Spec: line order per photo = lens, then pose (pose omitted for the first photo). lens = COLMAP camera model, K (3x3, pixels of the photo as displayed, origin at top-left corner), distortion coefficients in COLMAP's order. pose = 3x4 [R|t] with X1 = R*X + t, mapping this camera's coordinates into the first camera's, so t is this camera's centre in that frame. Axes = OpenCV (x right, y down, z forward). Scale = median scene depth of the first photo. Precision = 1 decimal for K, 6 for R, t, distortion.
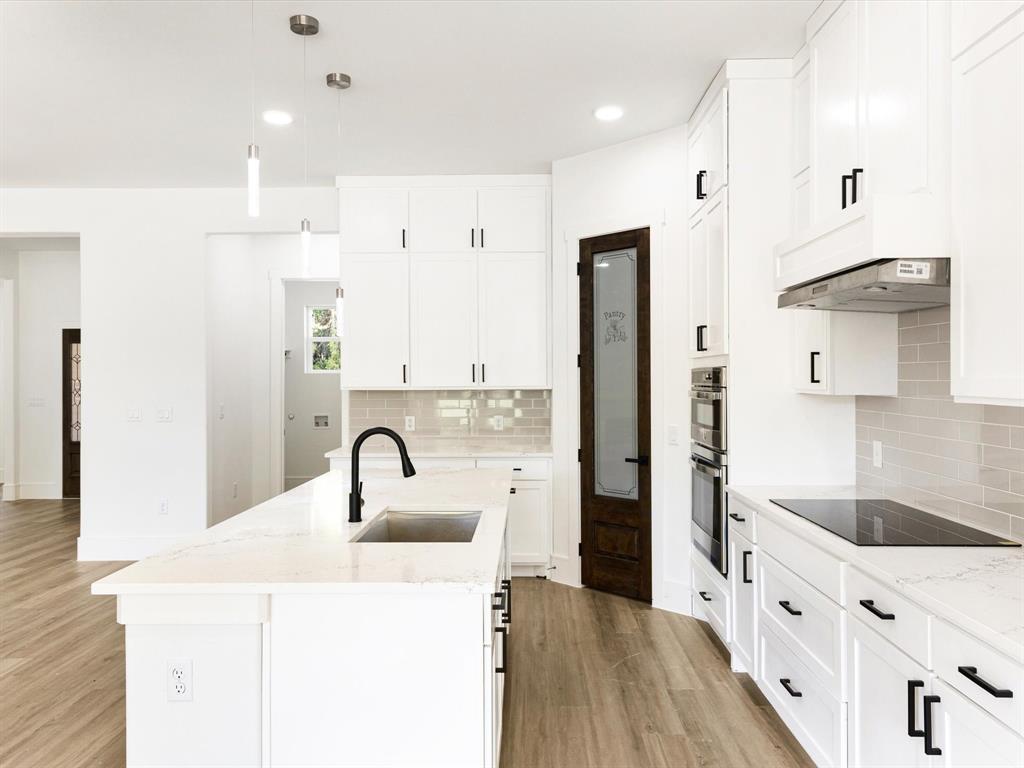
lens RADIAL K [[756.9, 0, 511.9], [0, 756.9, 377.0], [0, 0, 1]] dist [0.032496, -0.003225]
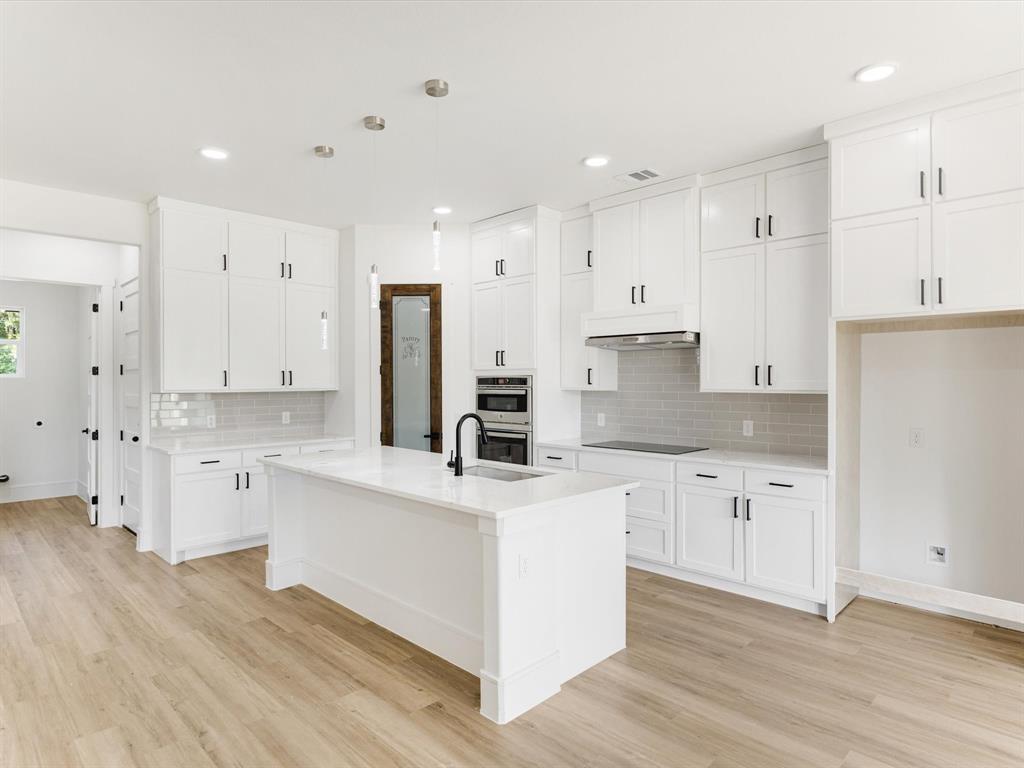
lens RADIAL K [[592.1, 0, 512.0], [0, 592.1, 384.0], [0, 0, 1]] dist [-0.000968, -0.000461]
pose [[0.692993, -0.002417, 0.720940, -0.560045], [-0.000599, 0.999992, 0.003929, 0.000511], [-0.720944, -0.003154, 0.692986, 0.057706]]
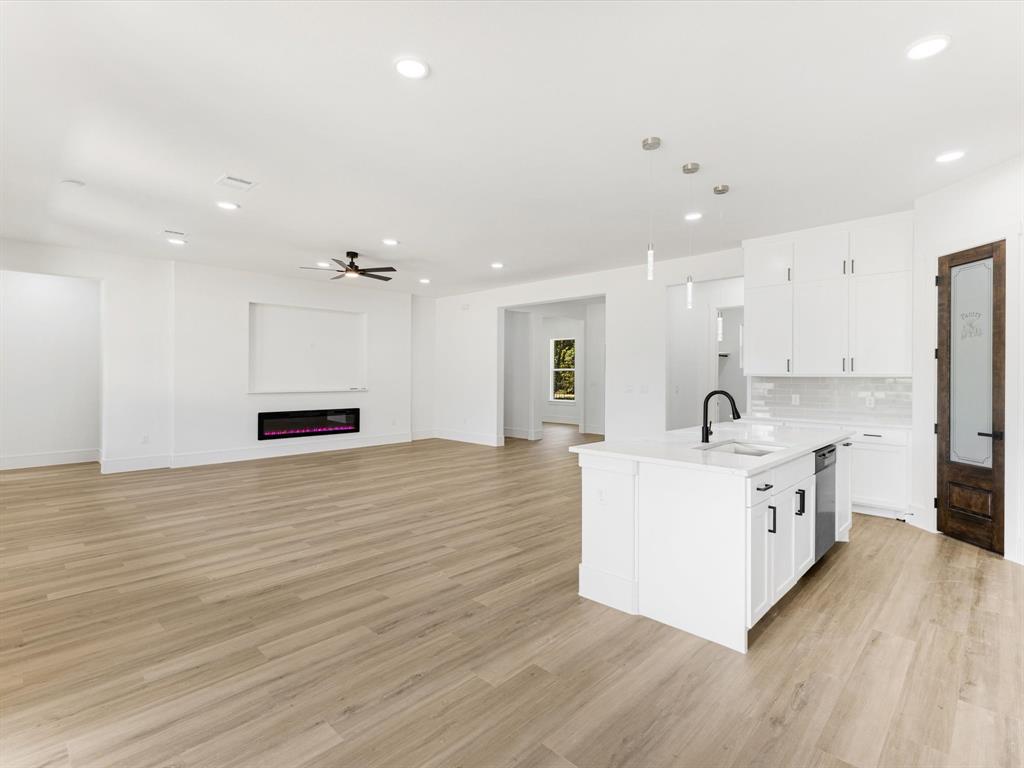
lens RADIAL K [[498.6, 0, 512.3], [0, 498.6, 376.8], [0, 0, 1]] dist [0.009649, 0.000802]
pose [[0.732800, 0.010139, -0.680369, 0.146304], [-0.007606, 0.999949, 0.006710, 0.017520], [0.680402, 0.000257, 0.732839, -0.097953]]
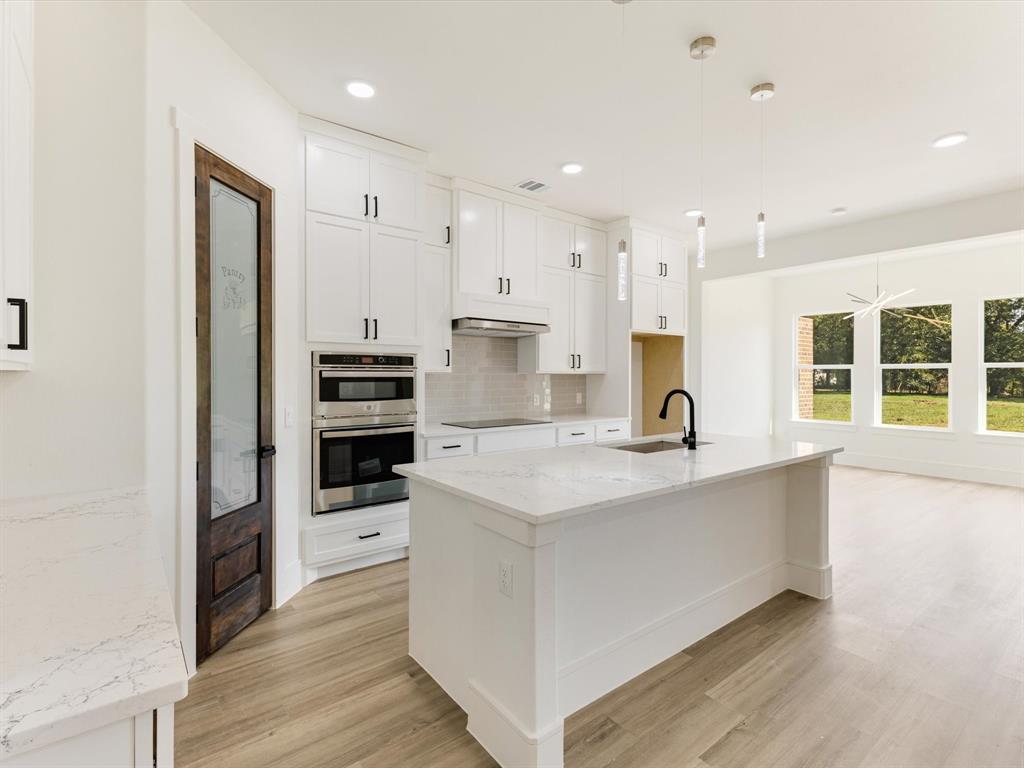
lens RADIAL K [[498.6, 0, 512.3], [0, 498.6, 376.8], [0, 0, 1]] dist [0.009649, 0.000802]
pose [[-0.632751, -0.000433, 0.774355, -0.437333], [-0.000365, 1.000000, 0.000261, 0.022318], [-0.774355, -0.000117, -0.632751, 1.102507]]
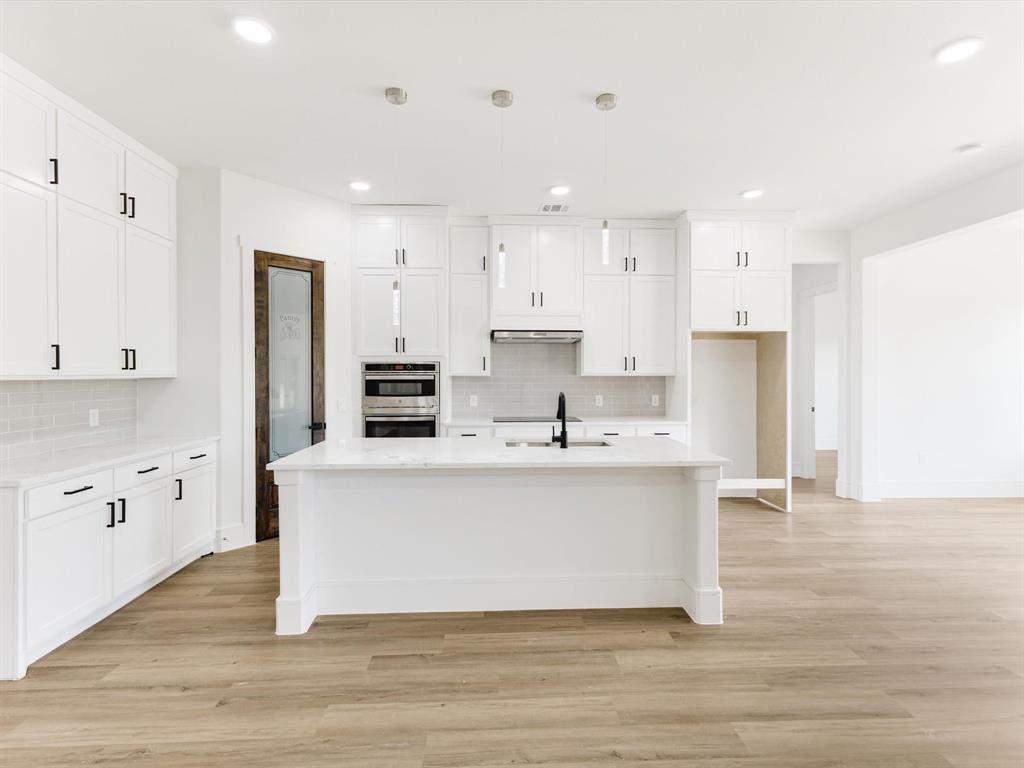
lens RADIAL K [[498.6, 0, 512.3], [0, 498.6, 376.8], [0, 0, 1]] dist [0.009649, 0.000802]
pose [[-0.063431, -0.003309, 0.997981, -0.743743], [0.000314, 0.999994, 0.003335, 0.014859], [-0.997986, 0.000525, -0.063429, 0.673310]]
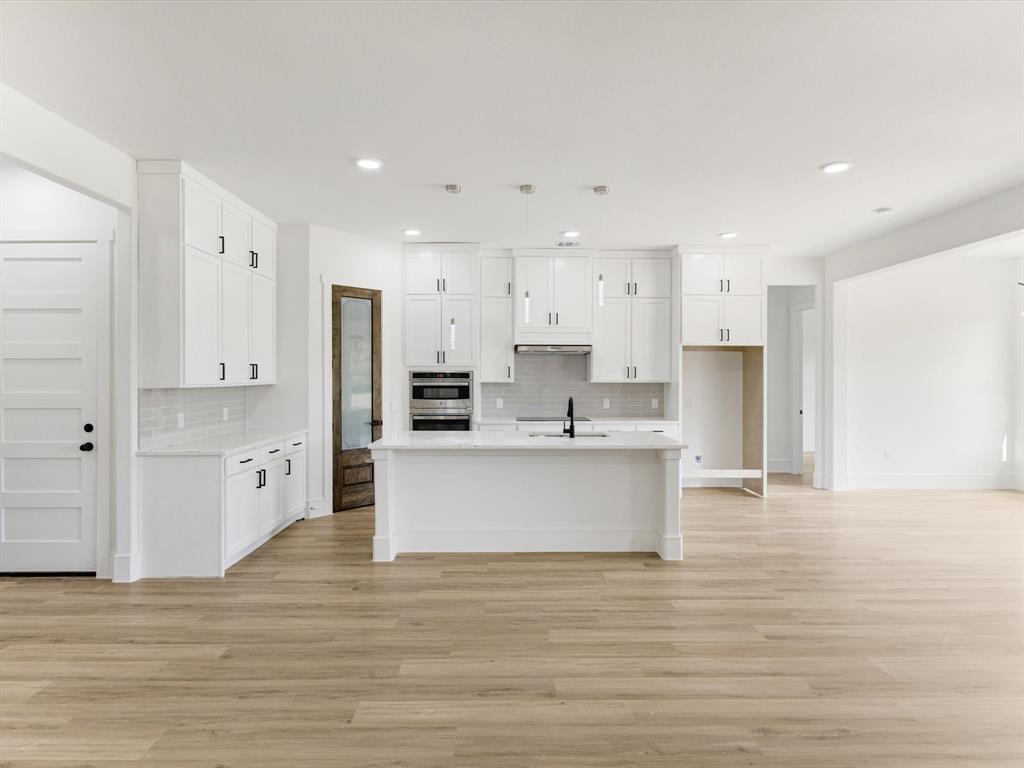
lens RADIAL K [[544.1, 0, 512.2], [0, 544.1, 380.5], [0, 0, 1]] dist [0.000502, -0.000136]
pose [[-0.033594, -0.006982, 0.999411, -1.049796], [-0.001583, 0.999975, 0.006933, 0.002449], [-0.999434, -0.001349, -0.033604, 0.702586]]
